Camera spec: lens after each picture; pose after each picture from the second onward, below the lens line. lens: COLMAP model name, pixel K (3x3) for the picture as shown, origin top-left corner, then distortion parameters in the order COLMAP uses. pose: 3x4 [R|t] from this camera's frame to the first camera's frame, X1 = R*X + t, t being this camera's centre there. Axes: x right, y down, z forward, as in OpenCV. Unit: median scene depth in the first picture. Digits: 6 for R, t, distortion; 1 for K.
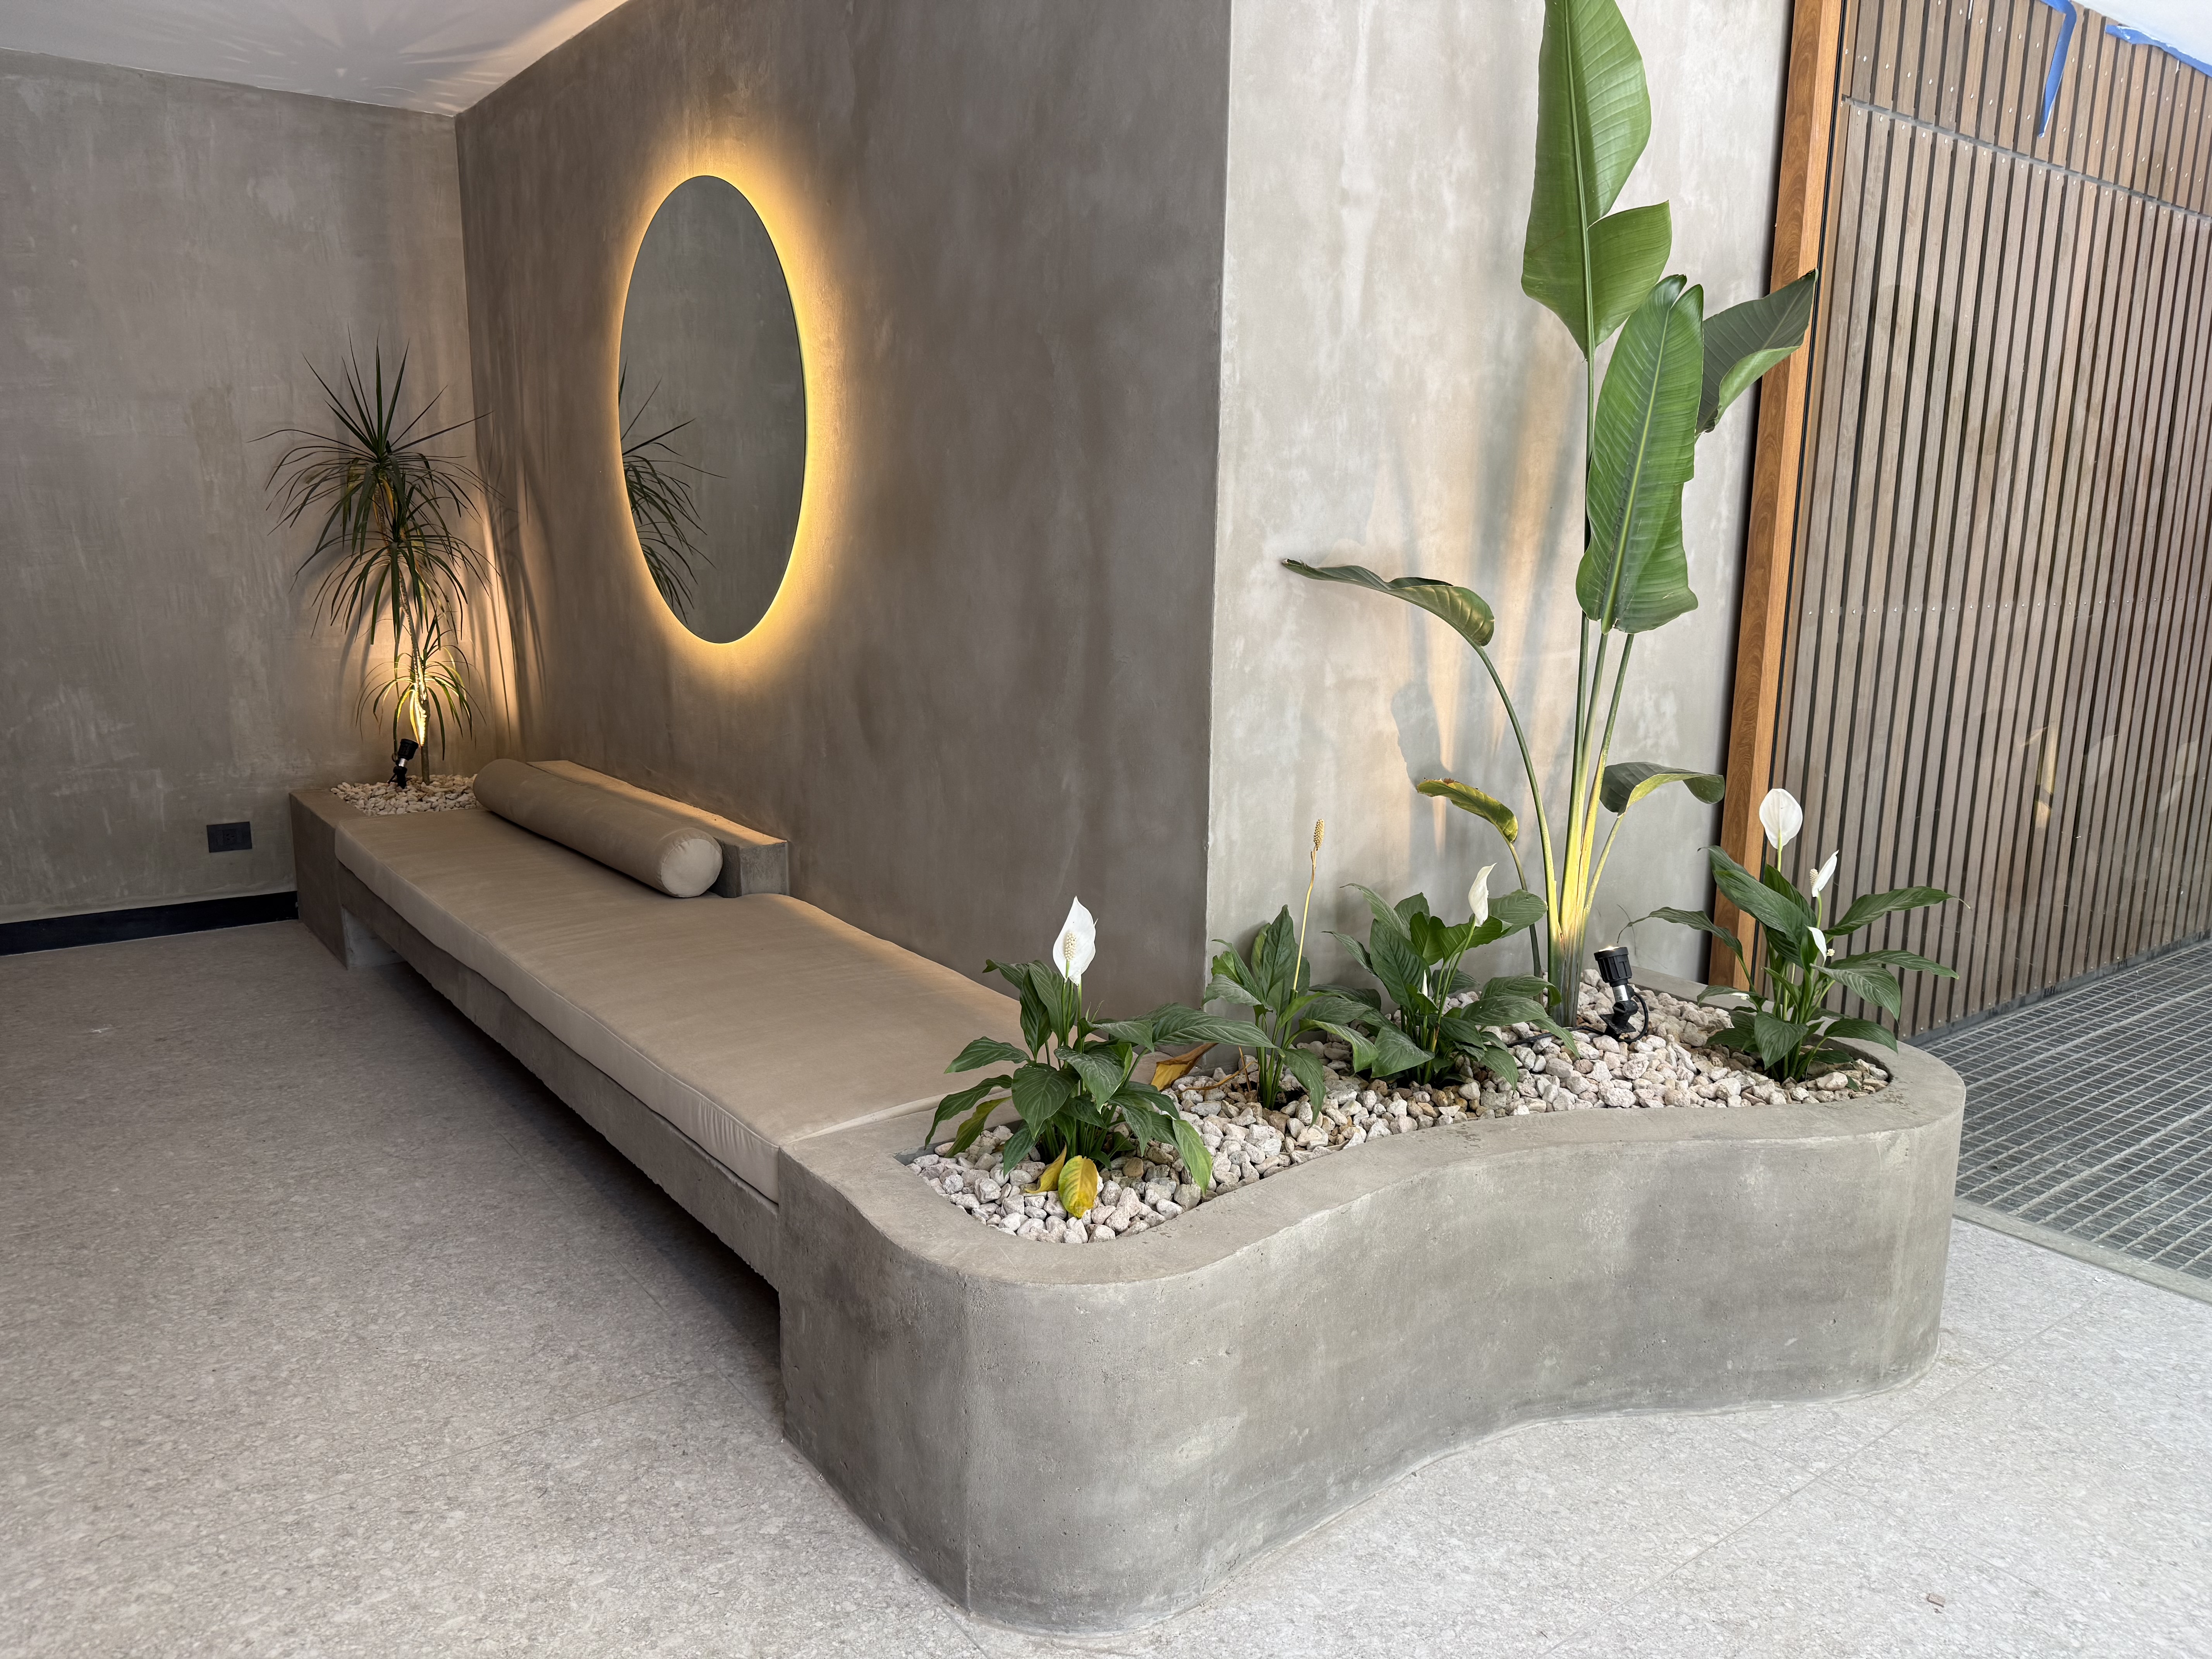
lens RADIAL K [[1563.8, 0, 1110.7], [0, 1563.8, 835.0], [0, 0, 1]] dist [0.006630, -0.004259]
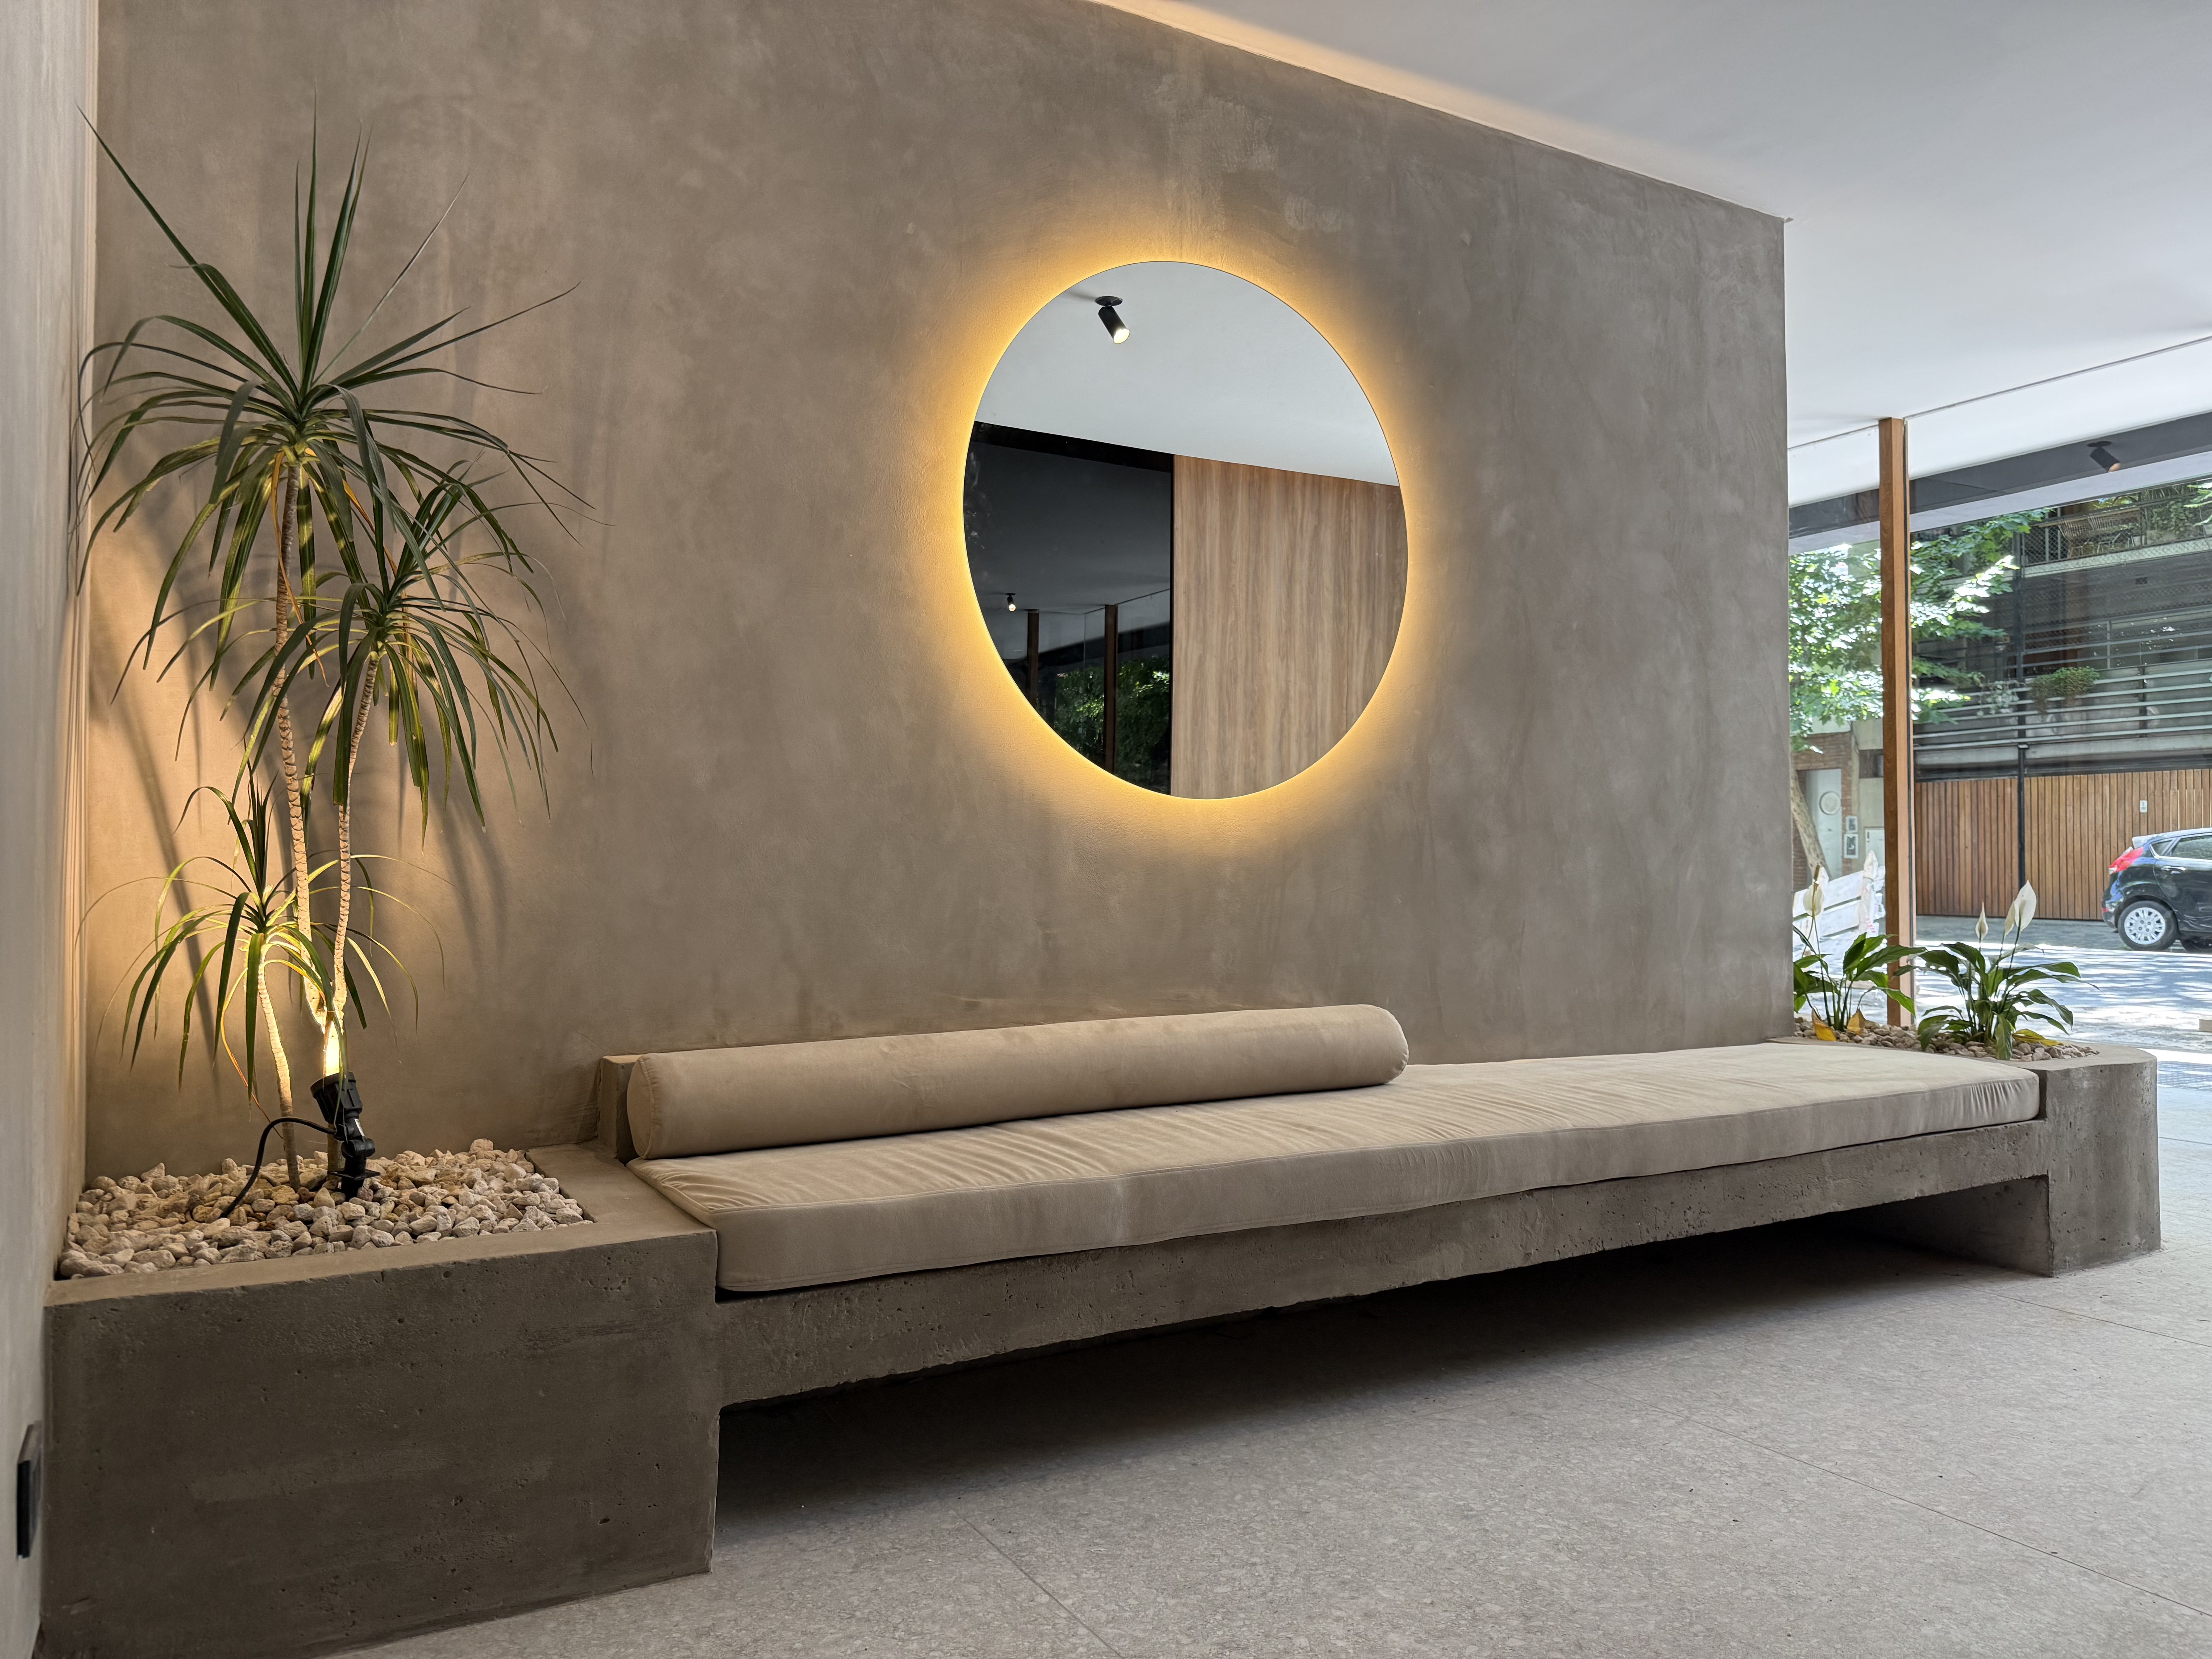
lens RADIAL K [[1563.8, 0, 1107.9], [0, 1563.8, 820.5], [0, 0, 1]] dist [0.006630, -0.004259]
pose [[0.118709, 0.027226, 0.992556, -1.188119], [0.200898, 0.978291, -0.050863, -0.088151], [-0.972393, 0.205441, 0.110662, 1.078931]]
